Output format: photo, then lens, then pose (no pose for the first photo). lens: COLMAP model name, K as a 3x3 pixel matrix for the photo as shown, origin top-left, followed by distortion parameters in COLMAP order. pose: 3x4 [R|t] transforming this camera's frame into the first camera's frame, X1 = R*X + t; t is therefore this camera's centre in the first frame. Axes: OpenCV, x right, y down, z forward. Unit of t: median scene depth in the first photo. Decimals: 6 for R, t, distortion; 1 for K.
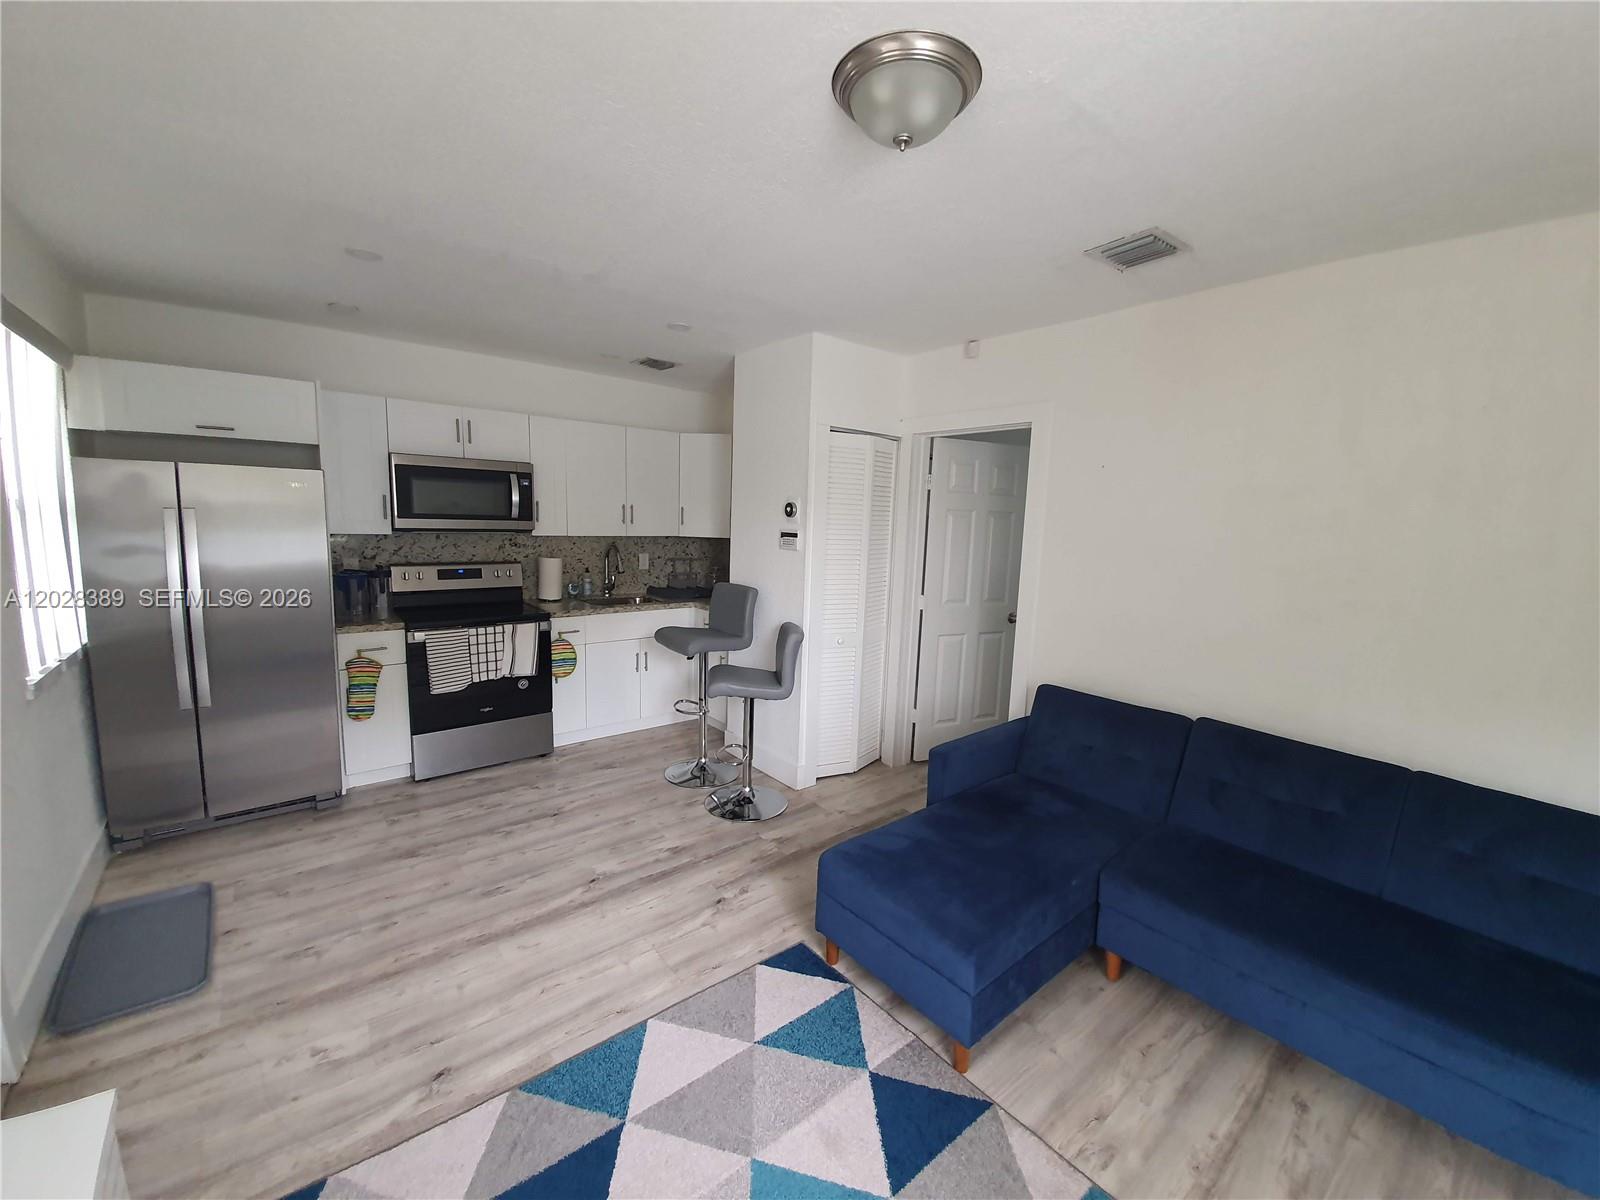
lens RADIAL K [[636.9, 0, 800.0], [0, 636.9, 600.0], [0, 0, 1]] dist [-0.000060, -0.000122]
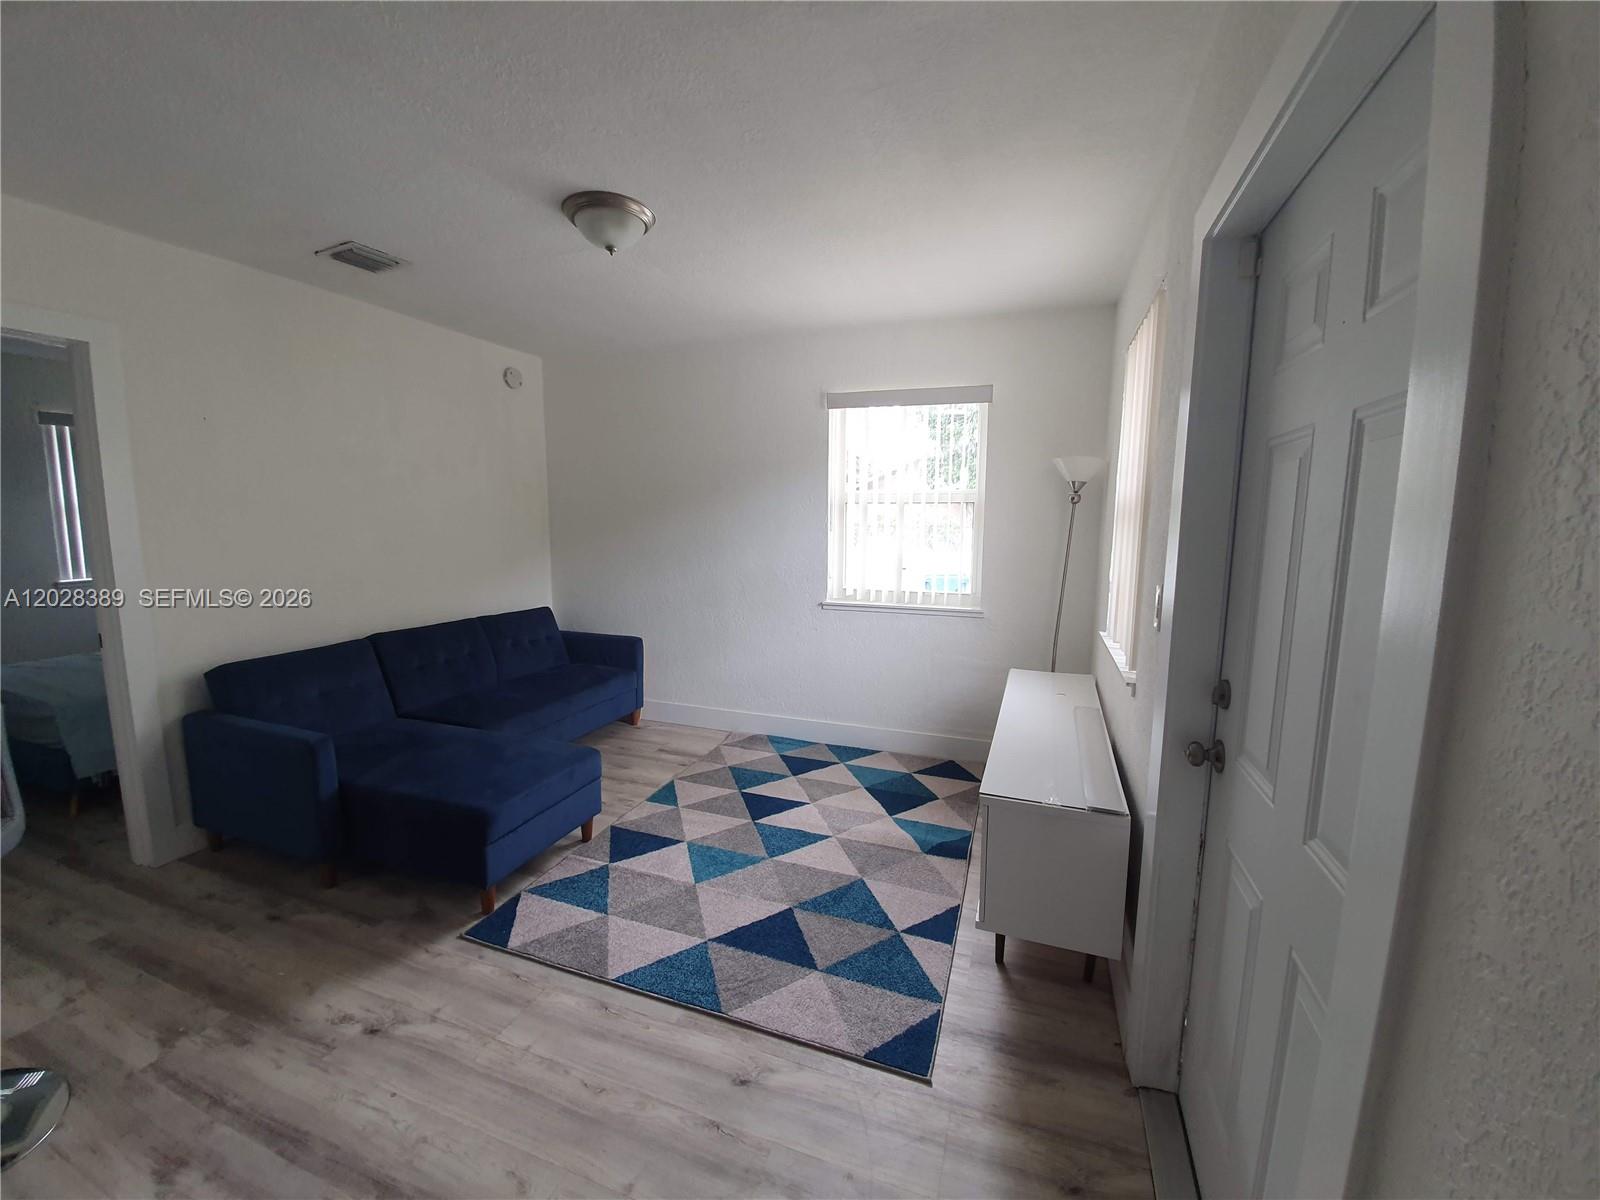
lens RADIAL K [[636.9, 0, 800.0], [0, 636.9, 600.0], [0, 0, 1]] dist [-0.000060, -0.000122]
pose [[-0.501553, -0.155282, 0.851077, -1.101266], [0.095571, 0.967794, 0.232898, -0.122404], [-0.859832, 0.198149, -0.470559, 1.046283]]
